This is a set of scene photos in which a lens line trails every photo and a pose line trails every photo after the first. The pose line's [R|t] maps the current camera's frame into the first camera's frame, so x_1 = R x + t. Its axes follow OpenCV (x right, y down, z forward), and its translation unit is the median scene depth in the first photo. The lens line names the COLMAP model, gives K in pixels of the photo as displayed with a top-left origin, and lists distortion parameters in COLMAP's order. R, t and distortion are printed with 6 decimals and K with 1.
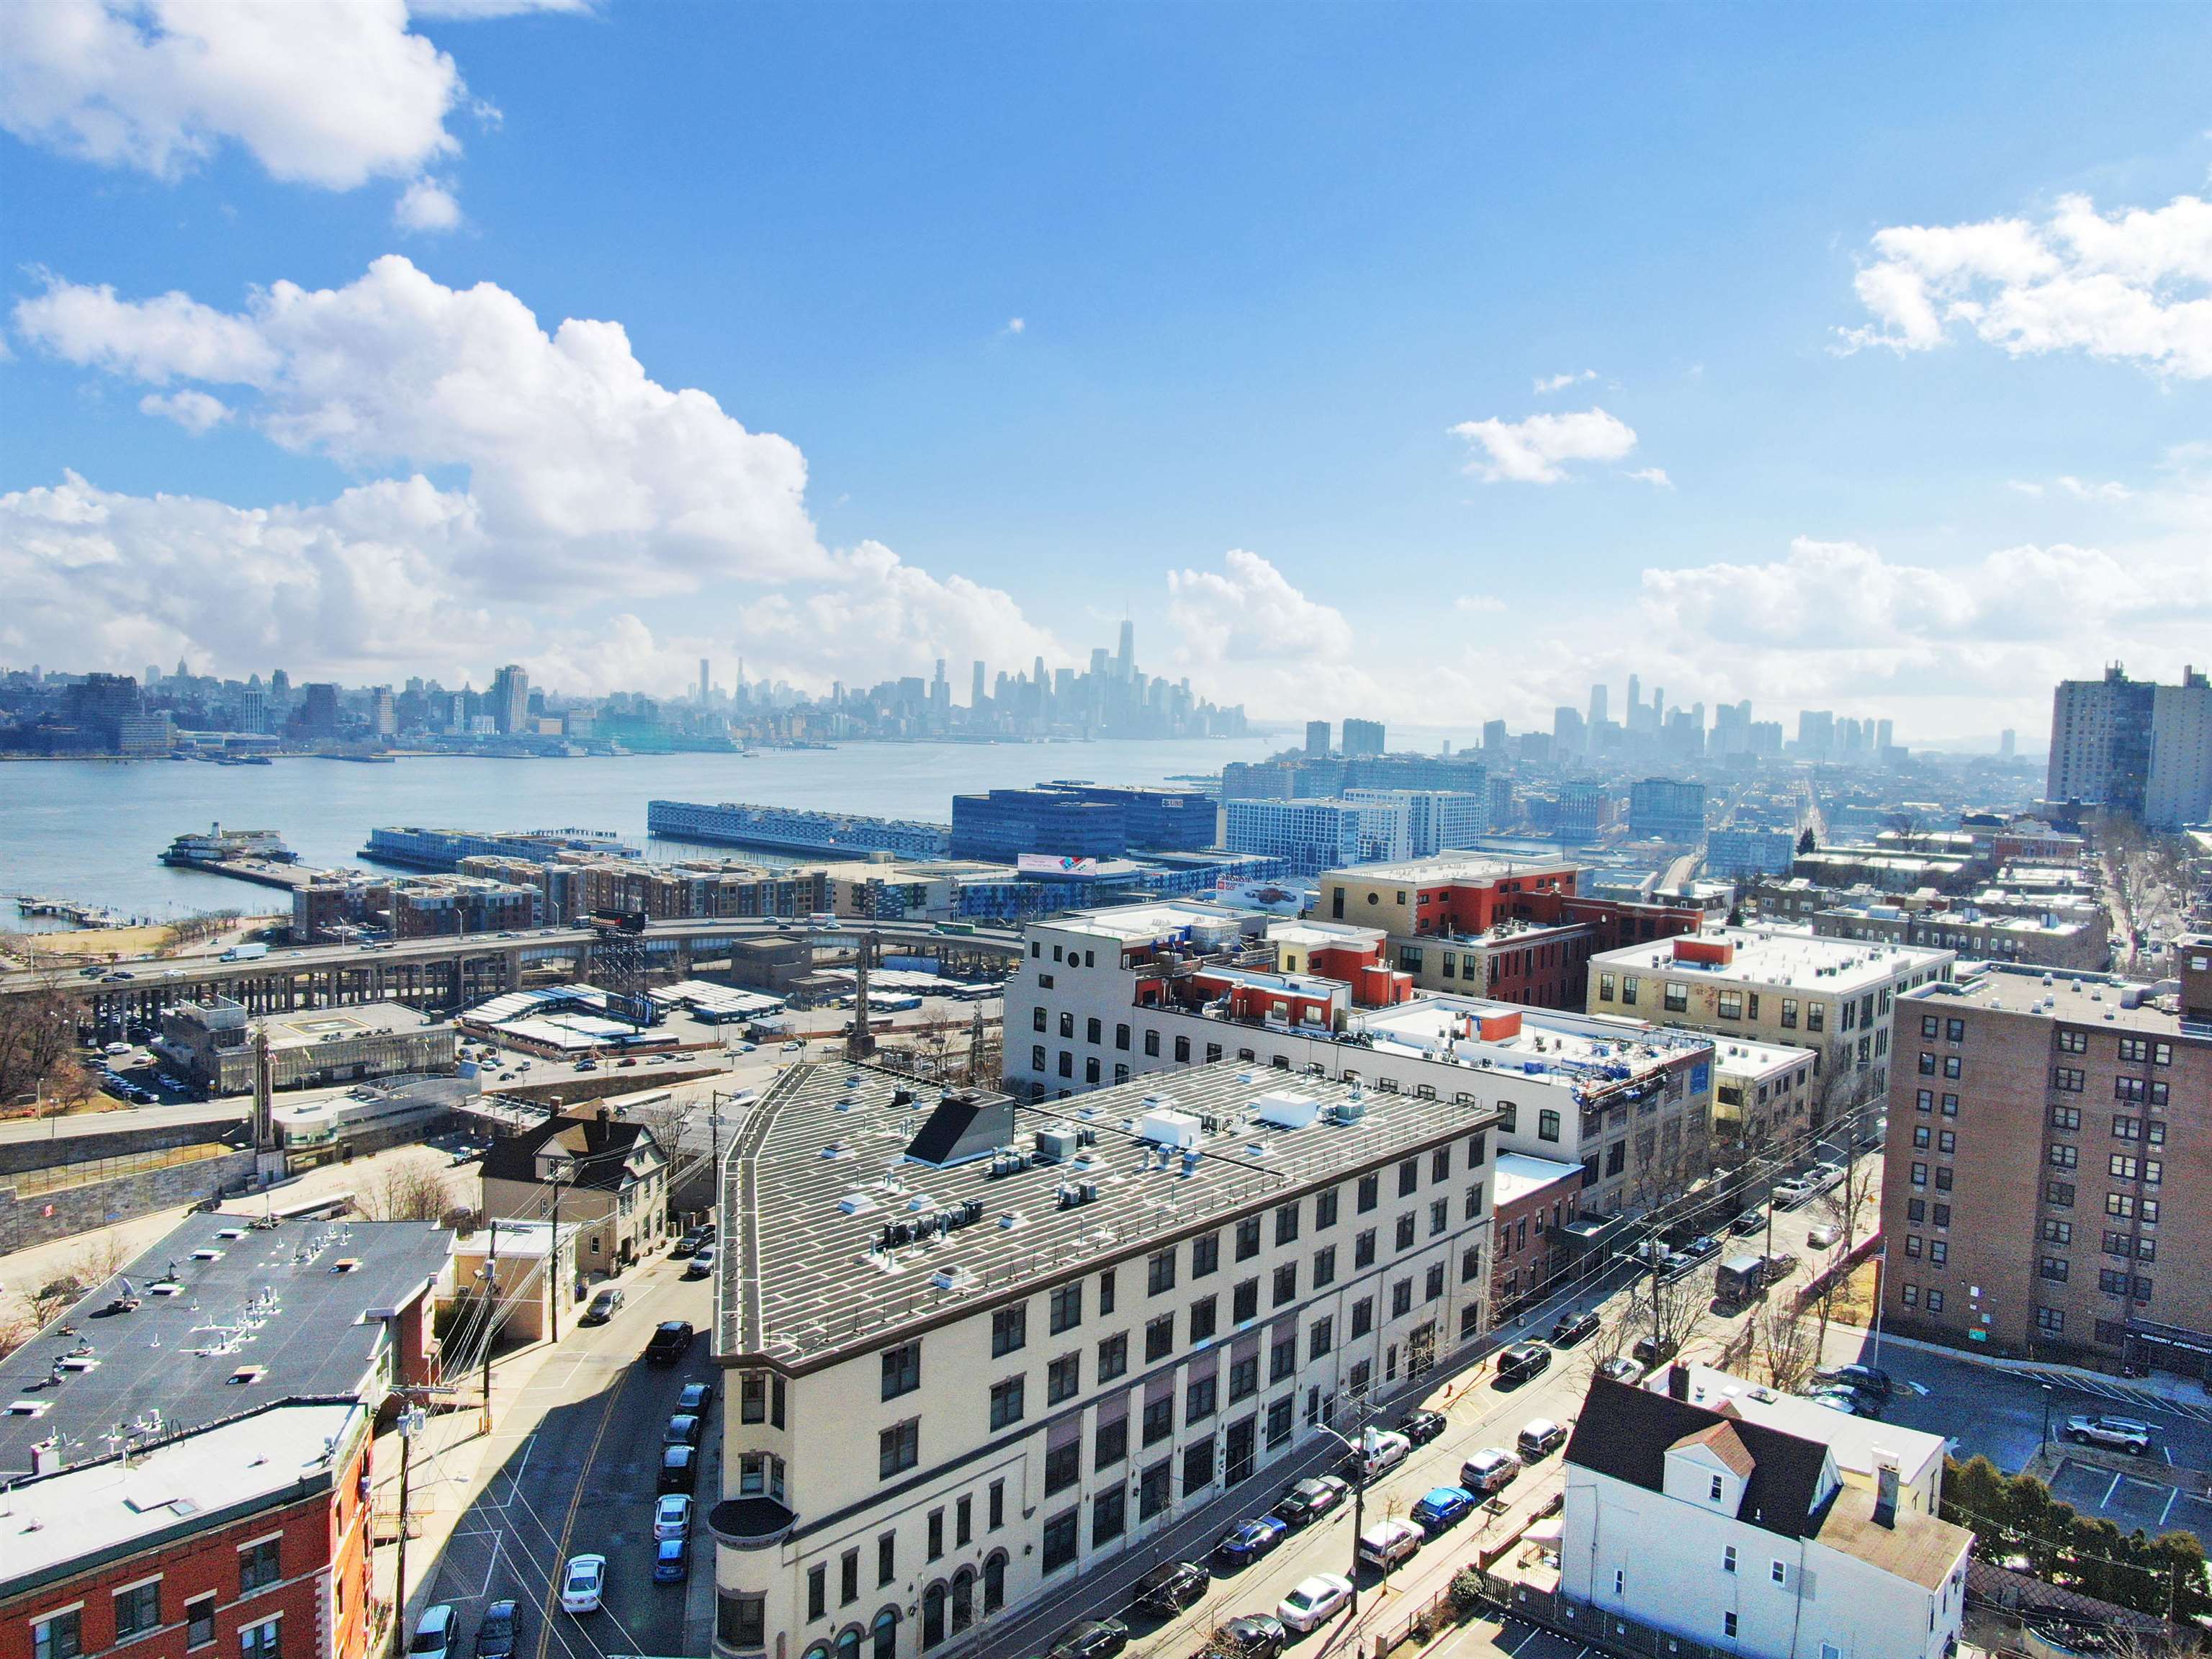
lens RADIAL K [[1596.8, 0, 1110.4], [0, 1596.8, 838.6], [0, 0, 1]] dist [-0.008756, 0.001403]
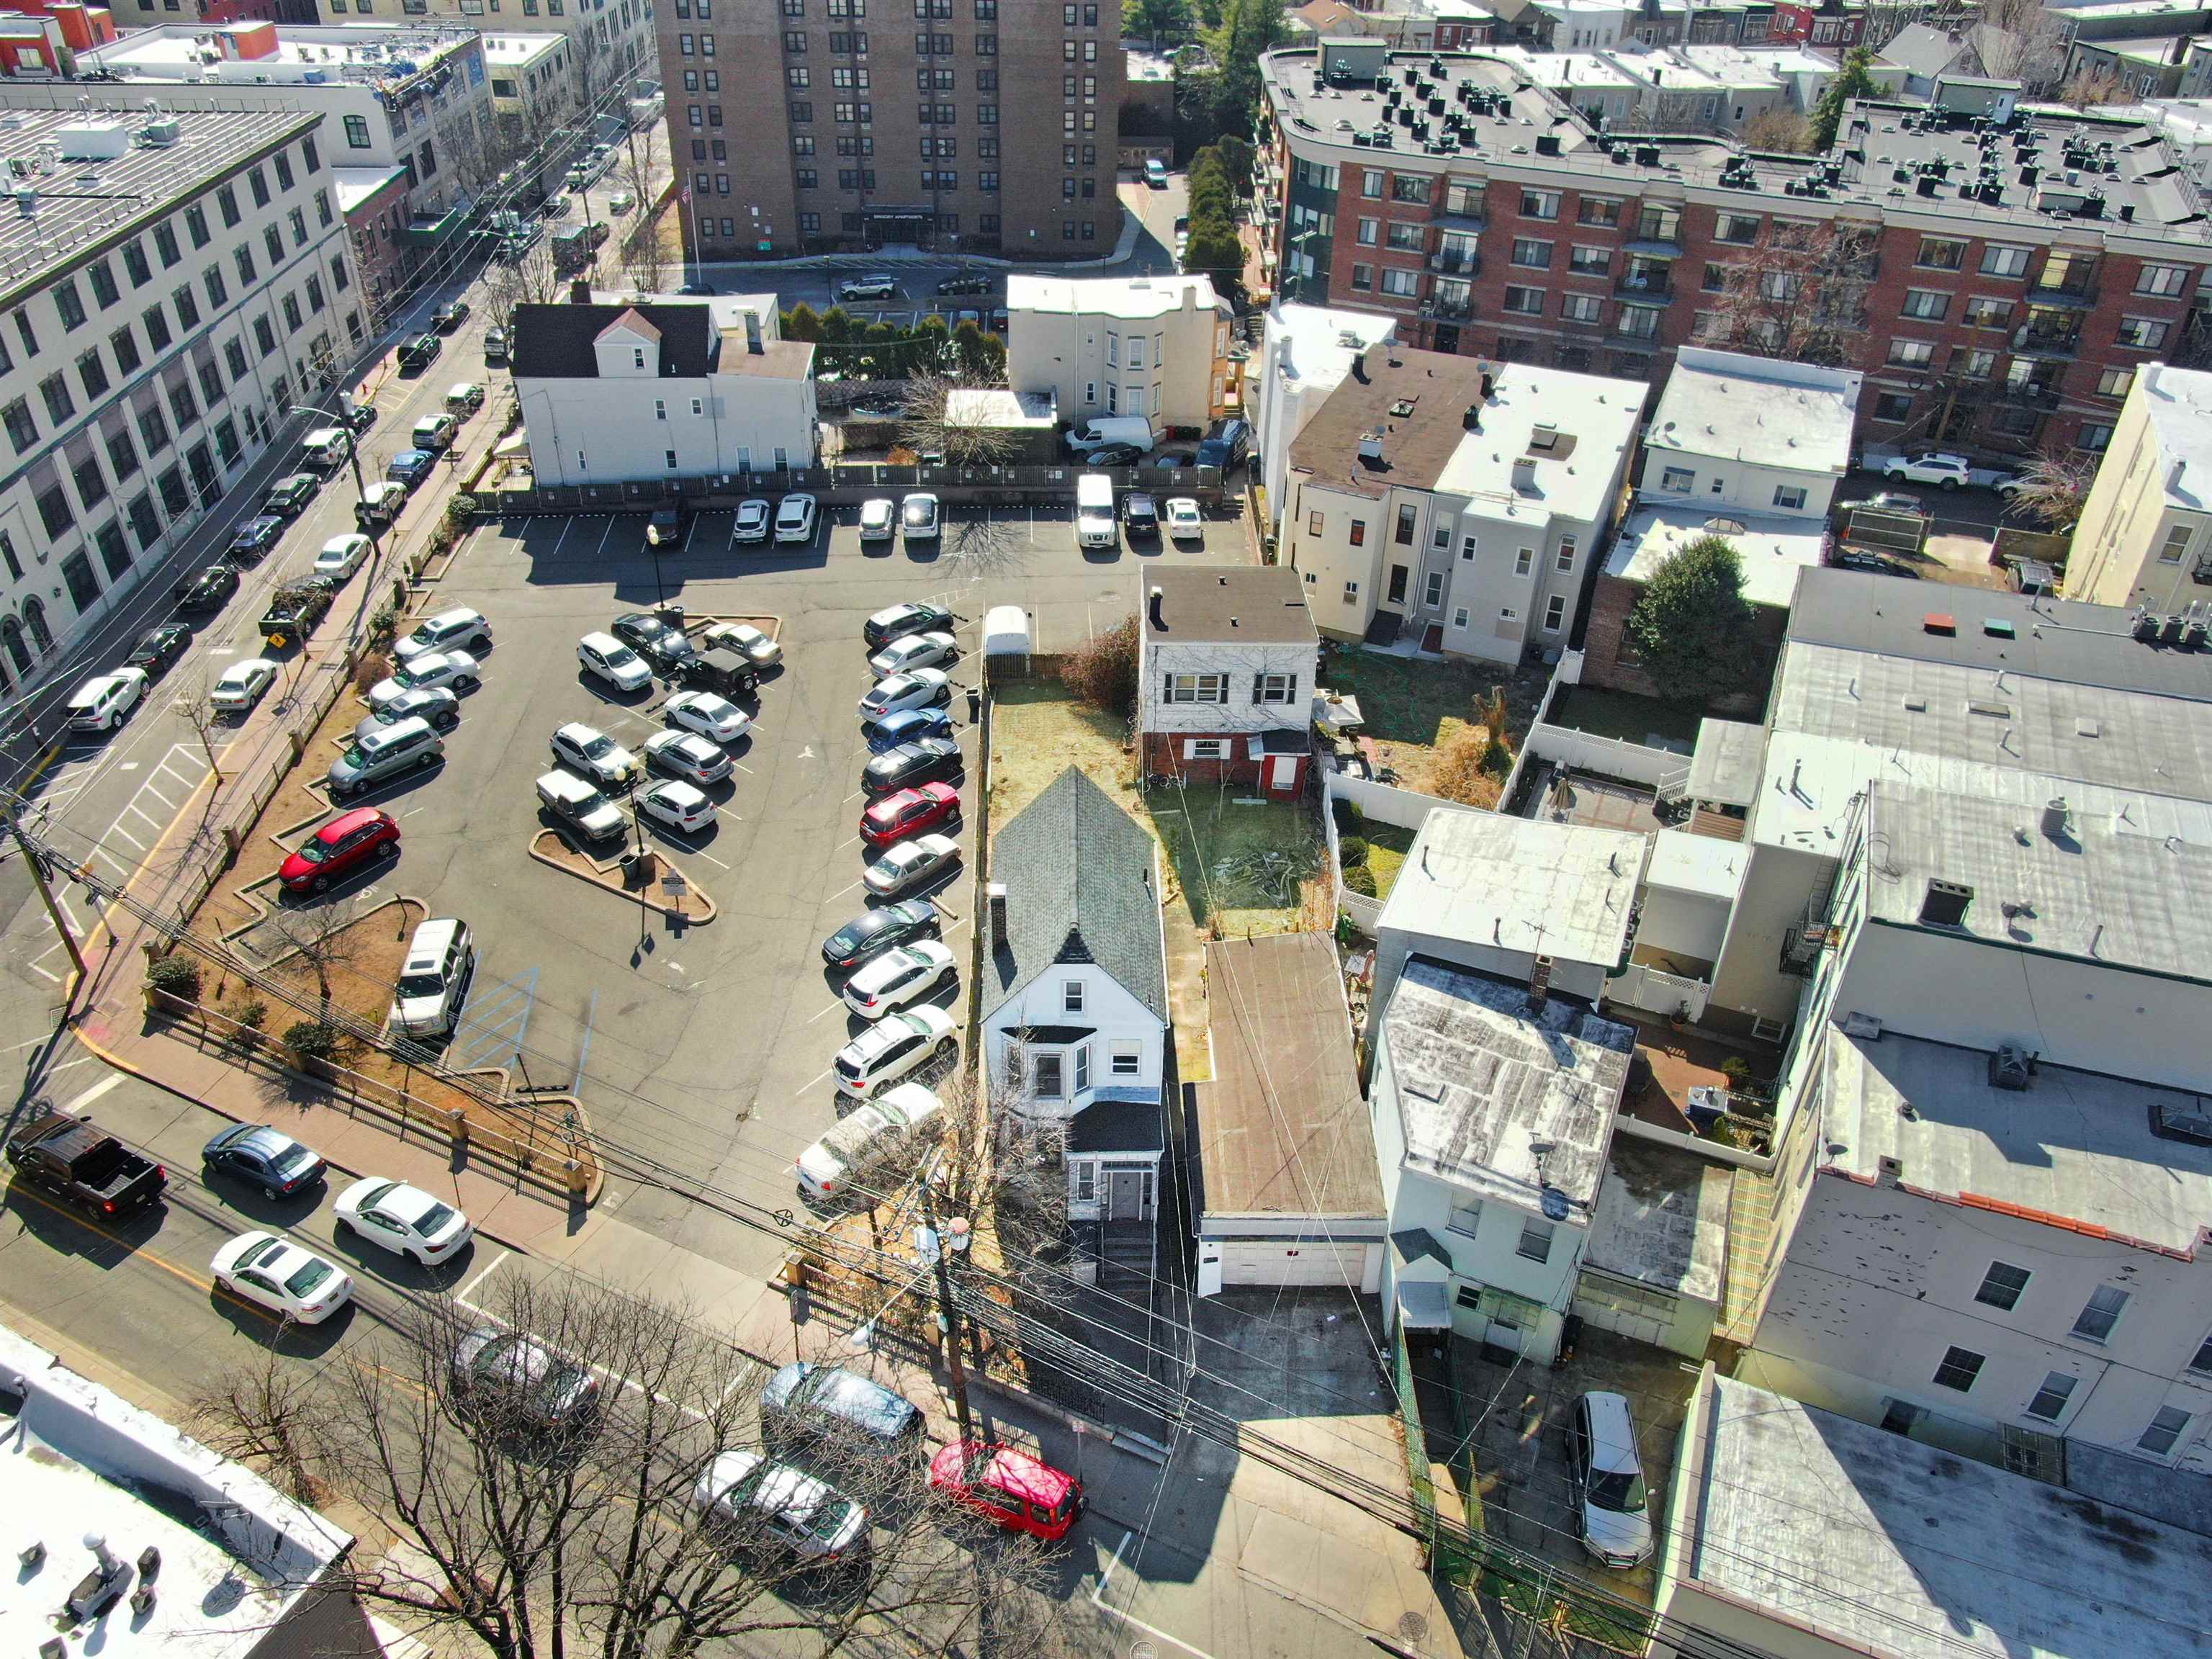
lens RADIAL K [[1601.0, 0, 1108.8], [0, 1601.0, 833.2], [0, 0, 1]] dist [-0.010776, 0.003396]
pose [[0.721664, -0.408202, 0.559082, -0.153841], [0.053697, 0.838214, 0.542692, 0.039804], [-0.690158, -0.361620, 0.626827, -0.135859]]
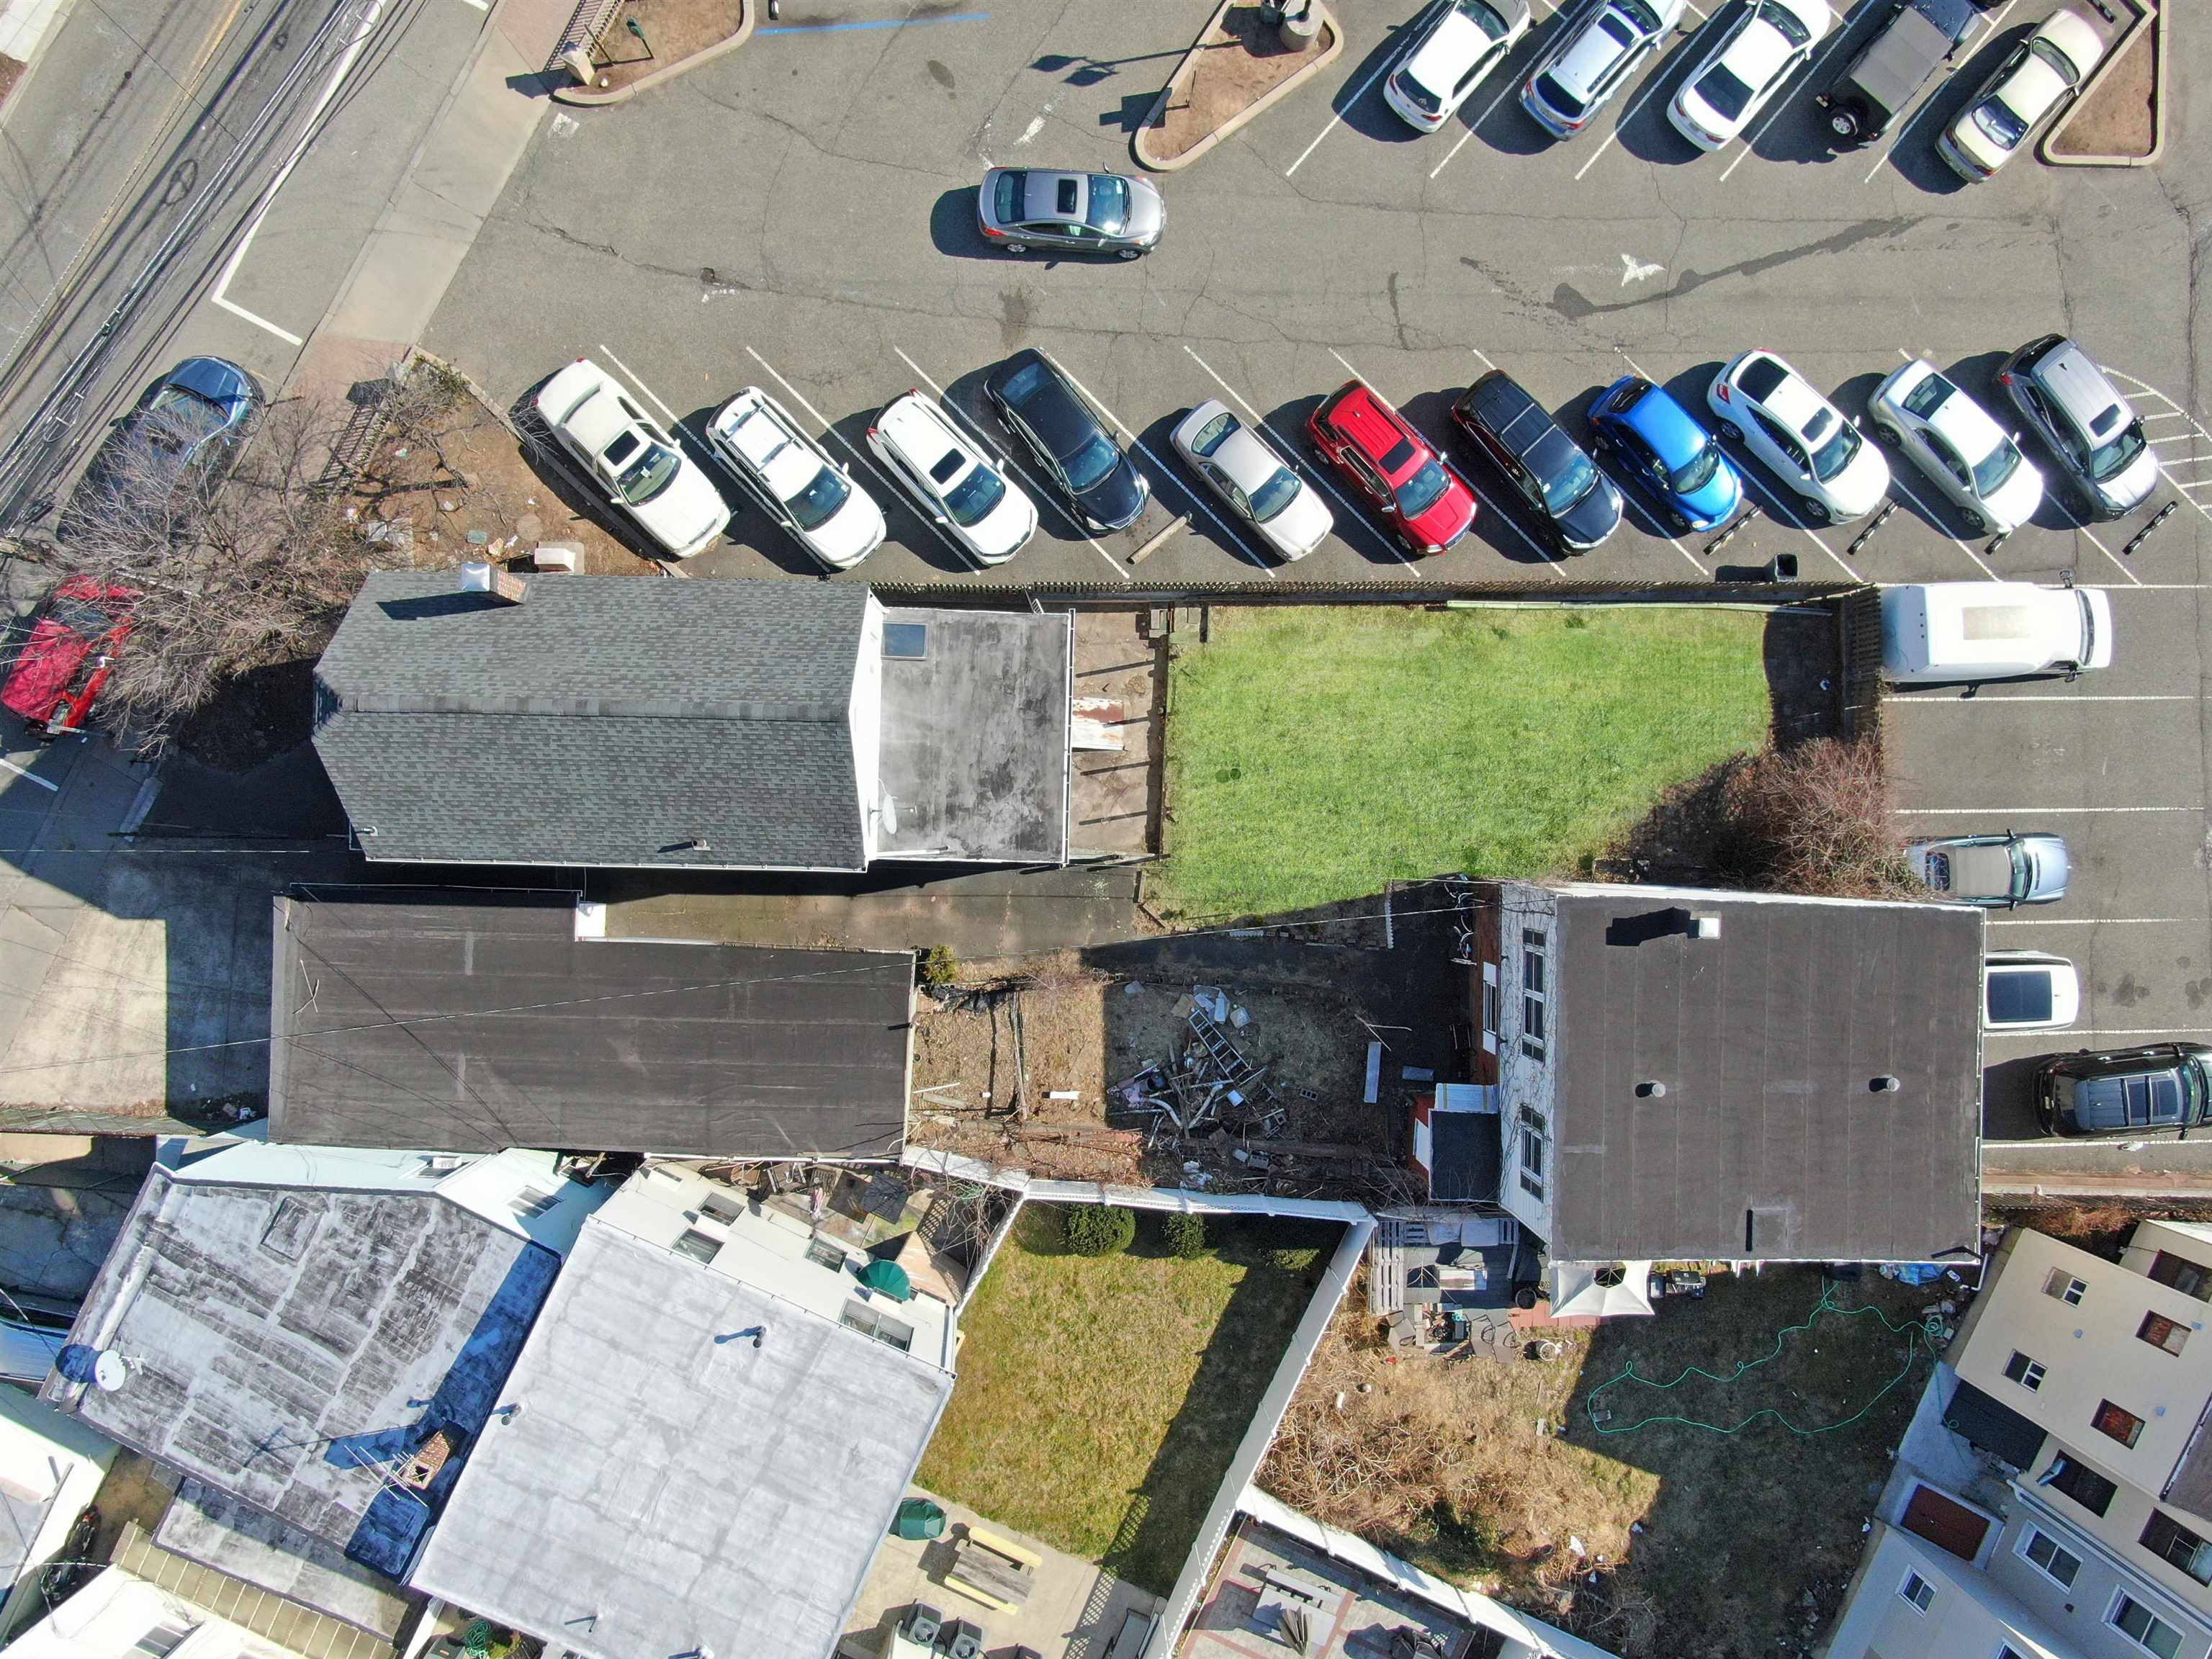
lens RADIAL K [[1601.0, 0, 1108.8], [0, 1601.0, 833.2], [0, 0, 1]] dist [-0.010776, 0.003396]
pose [[0.662302, 0.749218, 0.005277, 0.192316], [-0.079838, 0.063570, 0.994779, 0.026558], [0.744971, -0.659265, 0.101919, 0.208911]]
